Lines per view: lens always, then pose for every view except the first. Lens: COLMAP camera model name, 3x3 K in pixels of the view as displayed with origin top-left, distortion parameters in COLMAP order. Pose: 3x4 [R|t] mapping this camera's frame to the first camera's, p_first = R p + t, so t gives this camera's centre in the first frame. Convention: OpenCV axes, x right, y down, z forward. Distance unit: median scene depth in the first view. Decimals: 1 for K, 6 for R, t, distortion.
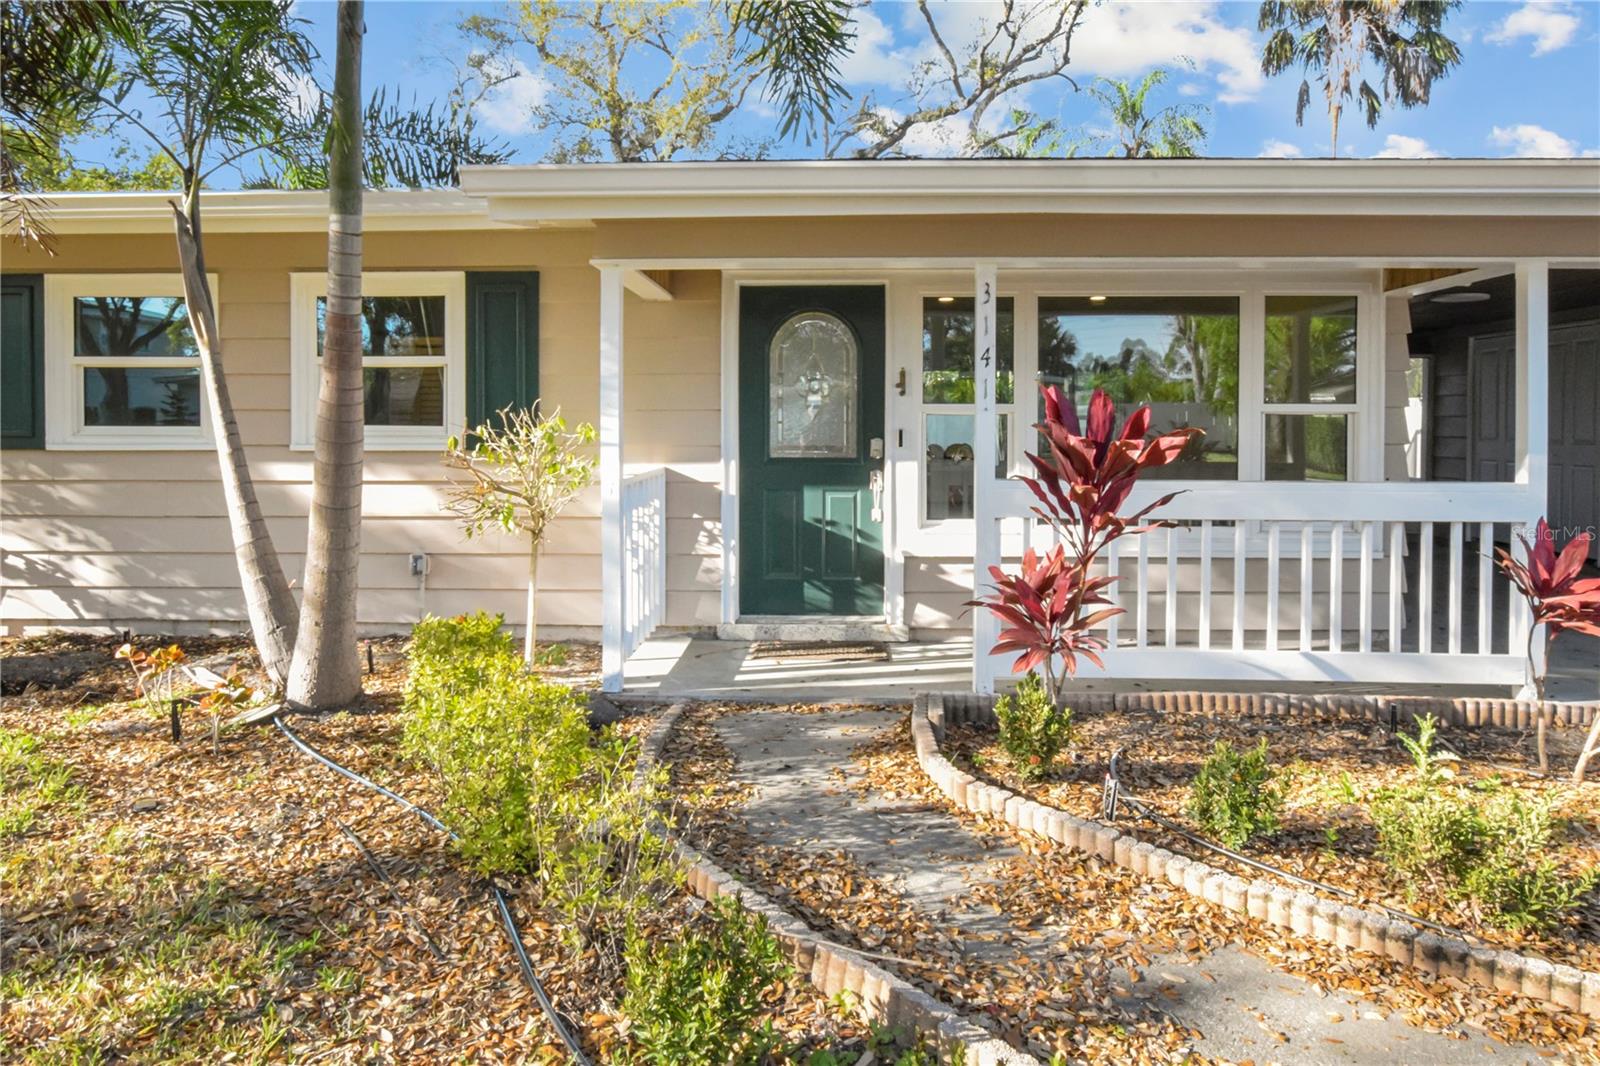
lens RADIAL K [[1127.7, 0, 800.0], [0, 1127.7, 533.0], [0, 0, 1]] dist [0.003019, 0.000558]
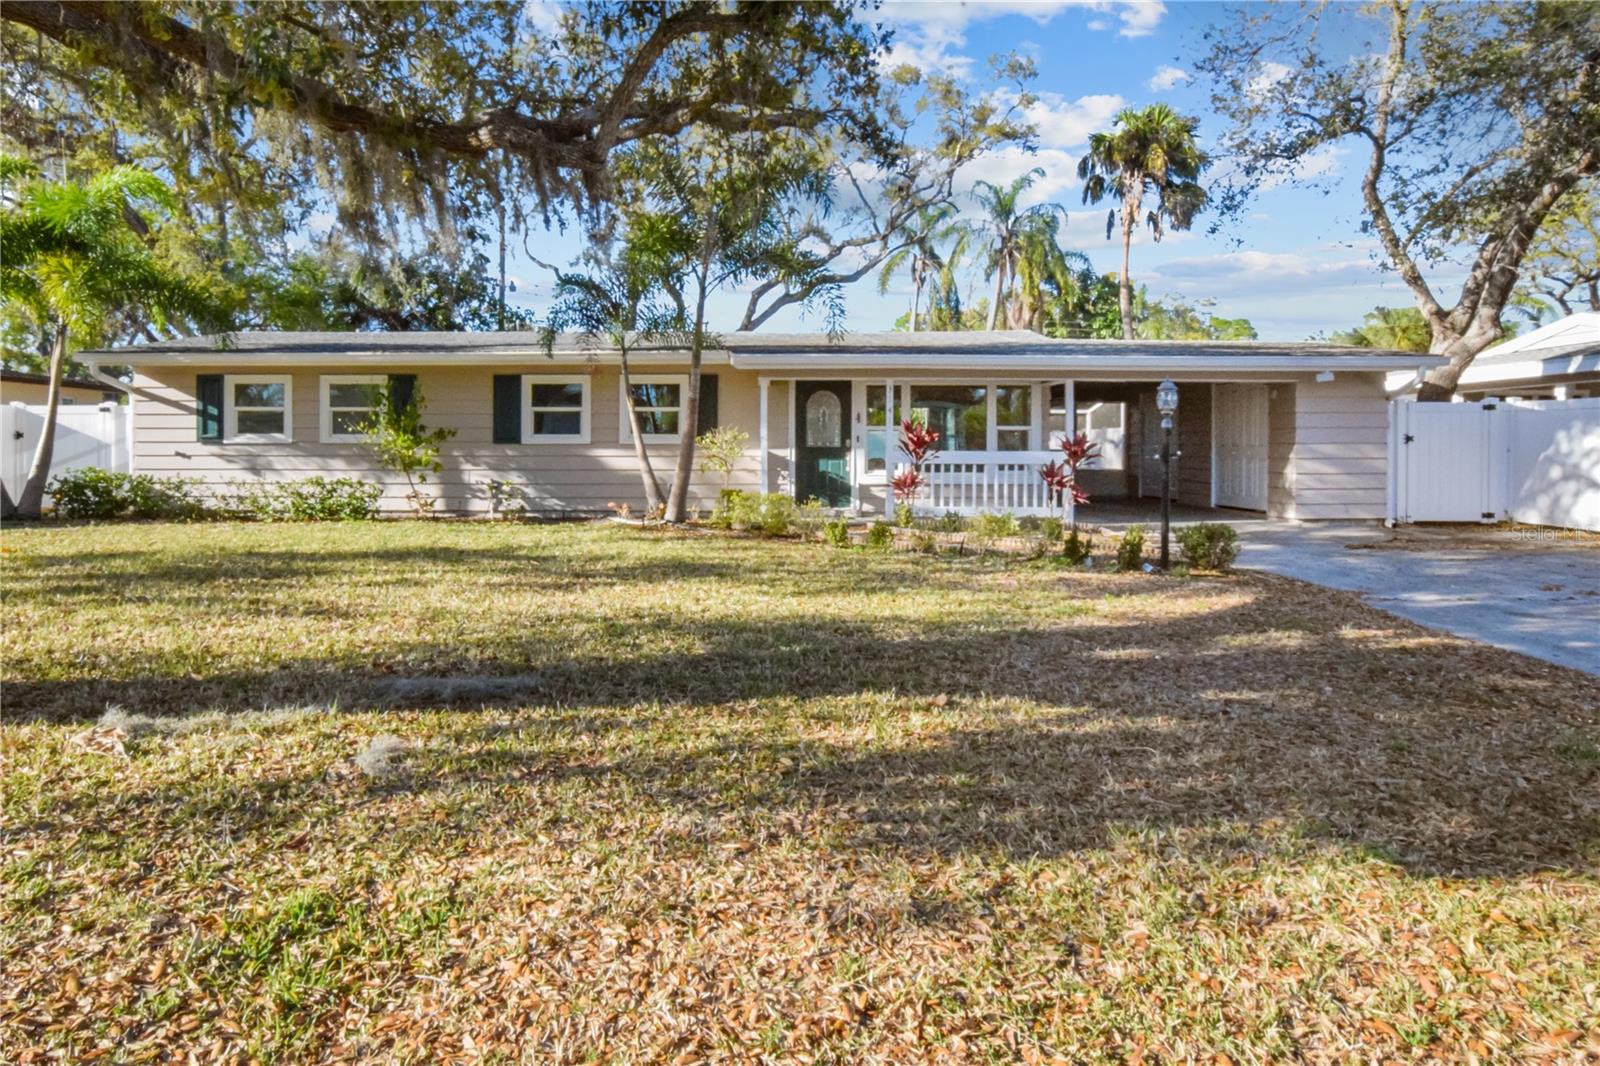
lens RADIAL K [[1127.7, 0, 800.0], [0, 1127.7, 533.0], [0, 0, 1]] dist [0.003019, 0.000558]
pose [[0.997239, 0.003990, 0.074149, -0.237577], [-0.002458, 0.999782, -0.020751, 0.187037], [-0.074216, 0.020512, 0.997031, -1.610823]]
